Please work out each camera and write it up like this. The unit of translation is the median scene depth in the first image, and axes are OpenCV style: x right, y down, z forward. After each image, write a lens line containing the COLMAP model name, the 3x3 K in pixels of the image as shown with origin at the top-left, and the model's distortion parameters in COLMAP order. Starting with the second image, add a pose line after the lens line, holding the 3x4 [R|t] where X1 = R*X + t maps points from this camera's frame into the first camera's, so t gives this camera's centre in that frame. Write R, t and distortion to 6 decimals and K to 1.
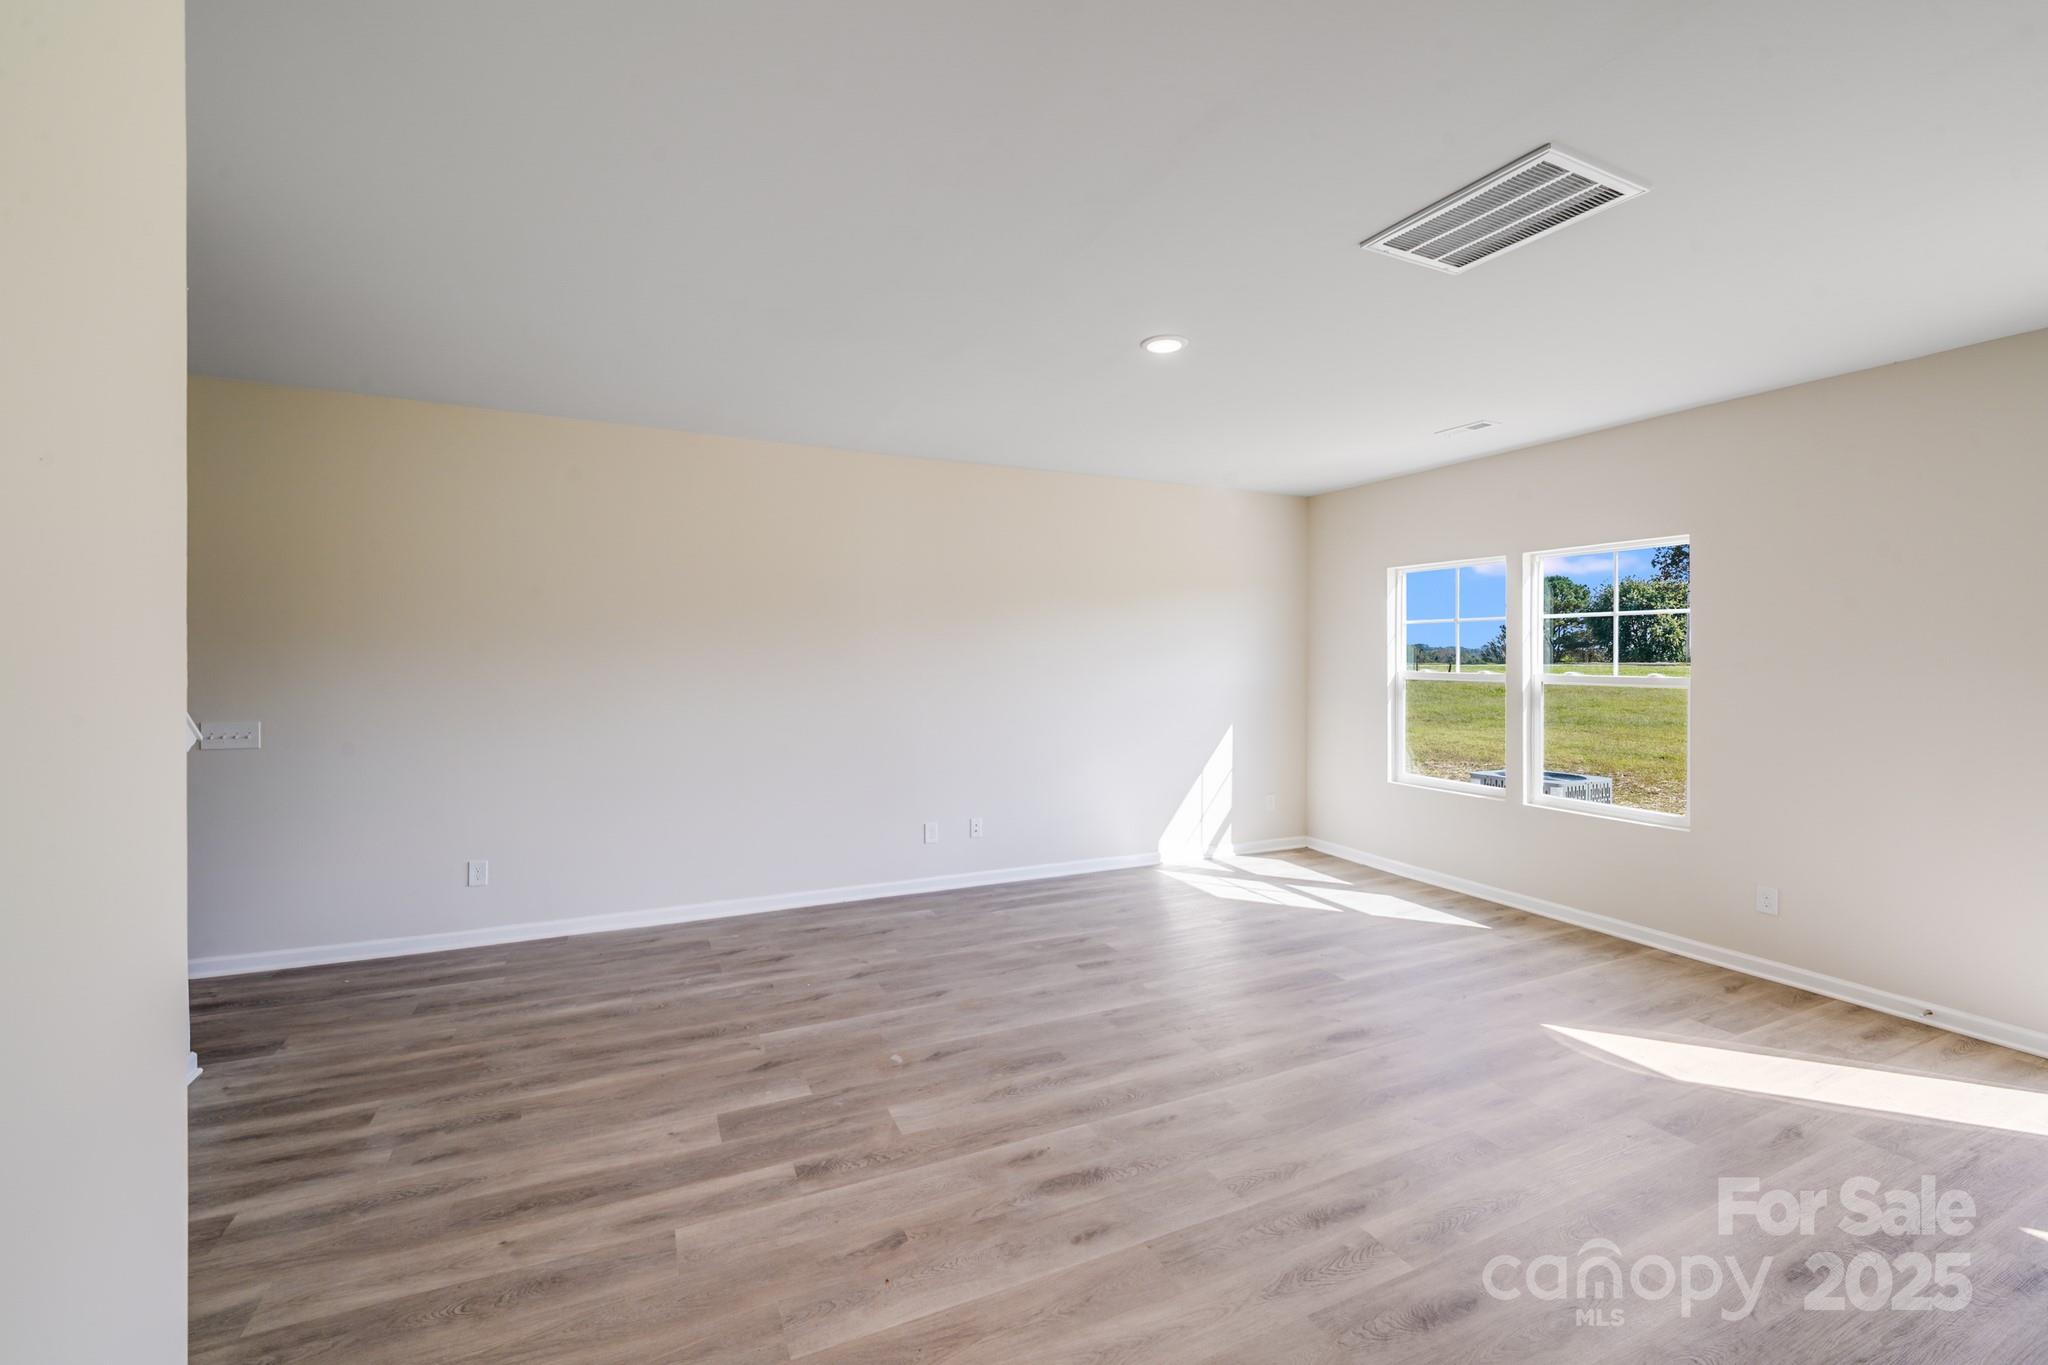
lens RADIAL K [[844.0, 0, 1021.2], [0, 844.0, 665.8], [0, 0, 1]] dist [-0.007591, -0.000643]
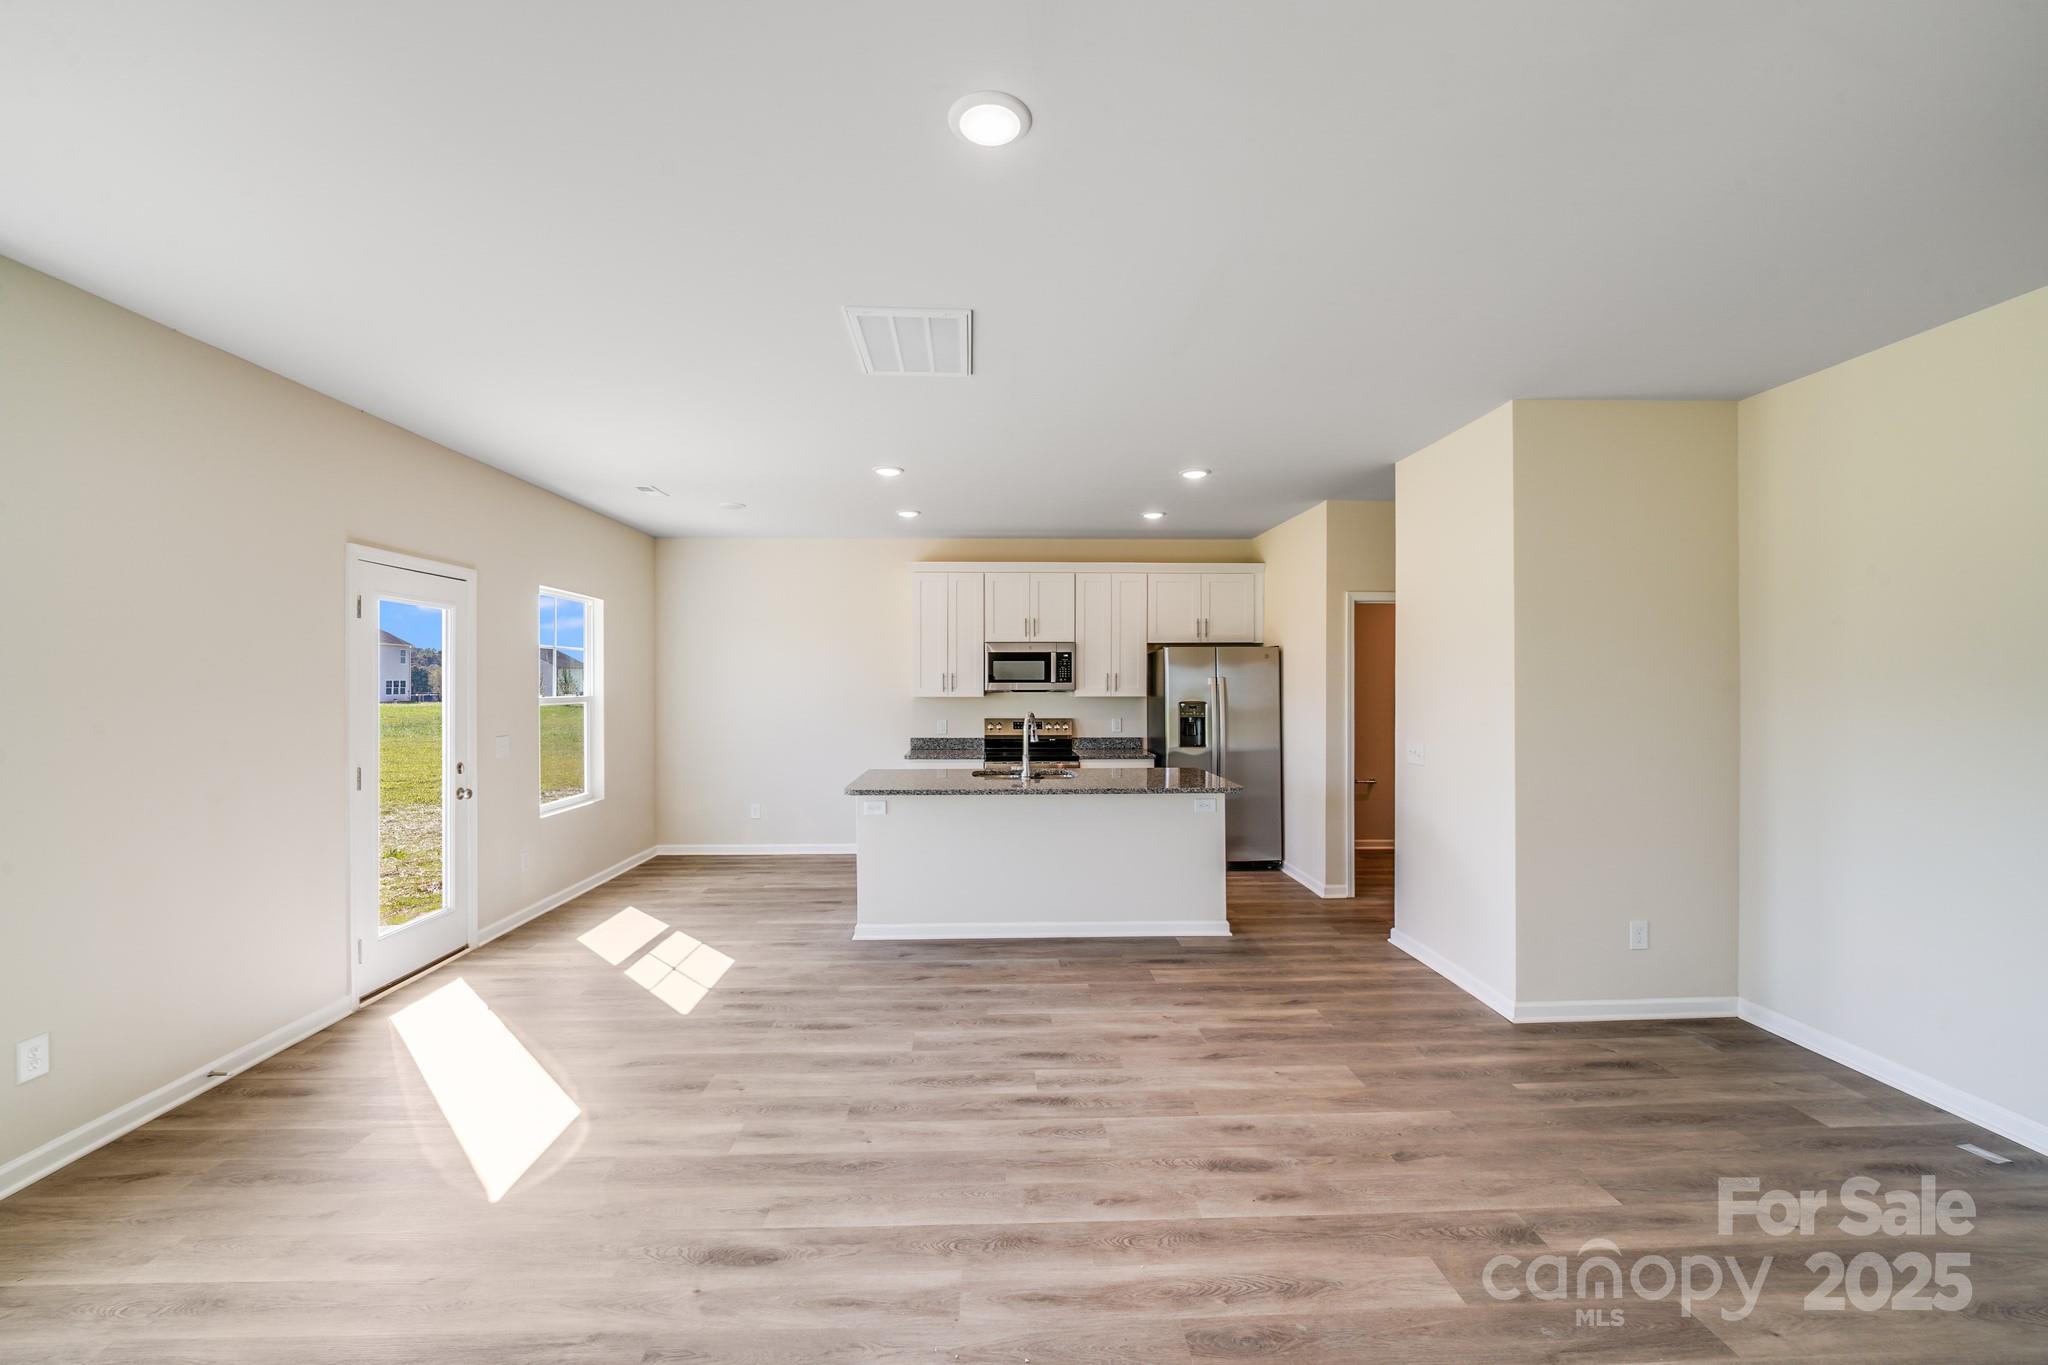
lens RADIAL K [[844.0, 0, 1024.0], [0, 844.0, 681.6], [0, 0, 1]] dist [-0.007591, -0.000643]
pose [[-0.927256, -0.003350, 0.374413, -0.052075], [0.003479, 0.999840, 0.017562, -0.018388], [-0.374411, 0.017588, -0.927096, 1.273500]]
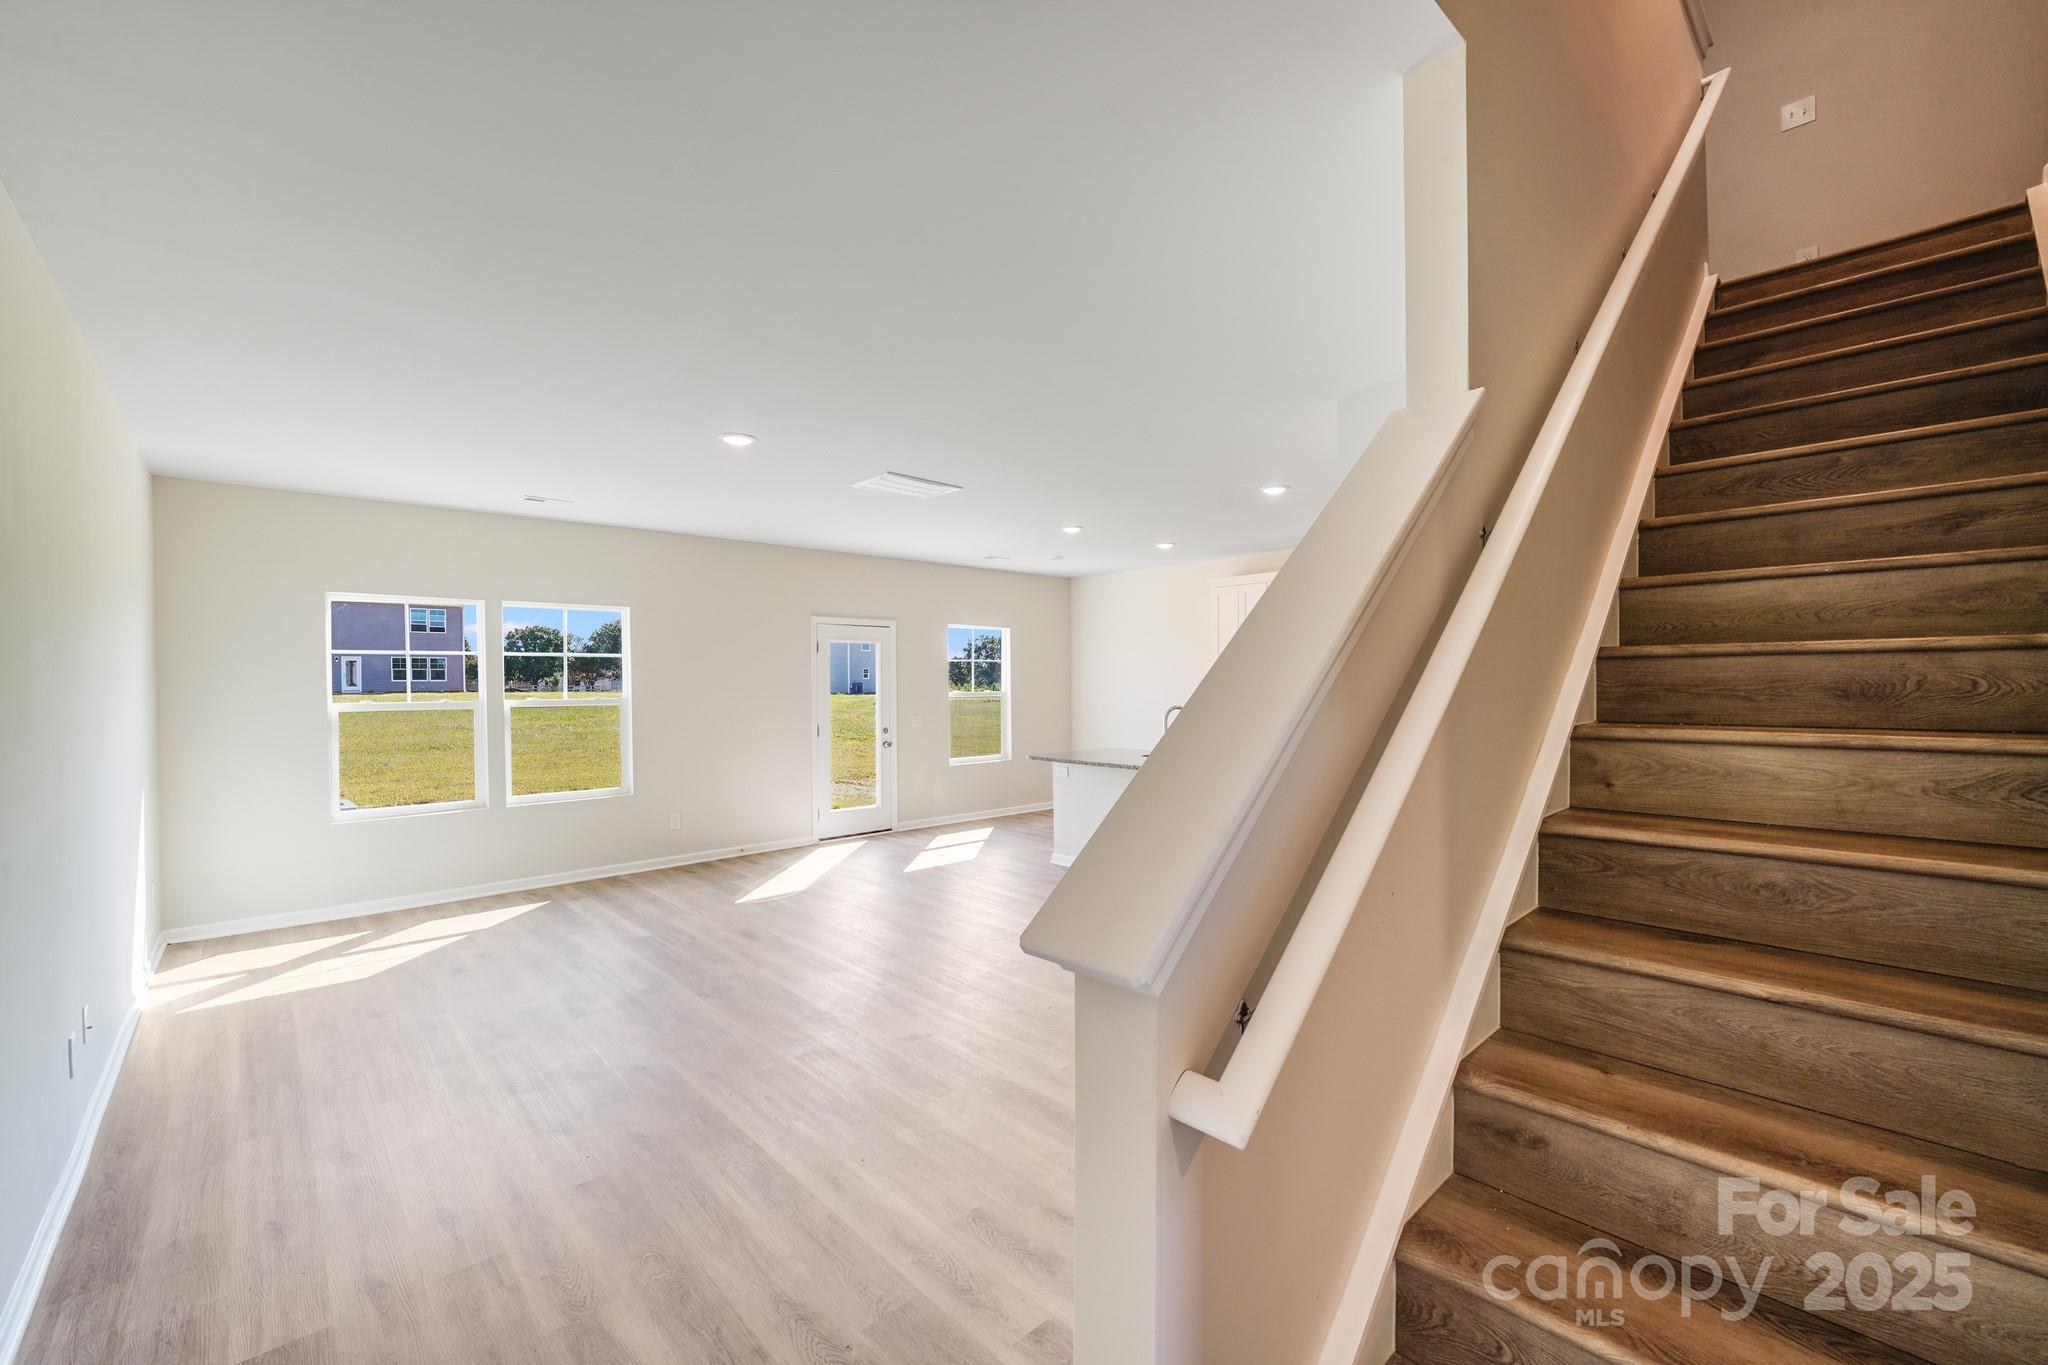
lens RADIAL K [[844.0, 0, 1022.9], [0, 844.0, 692.1], [0, 0, 1]] dist [-0.007591, -0.000643]
pose [[-0.320231, -0.011679, 0.947267, -0.995196], [0.020940, 0.999592, 0.019404, -0.011716], [-0.947108, 0.026050, -0.319856, 0.846035]]
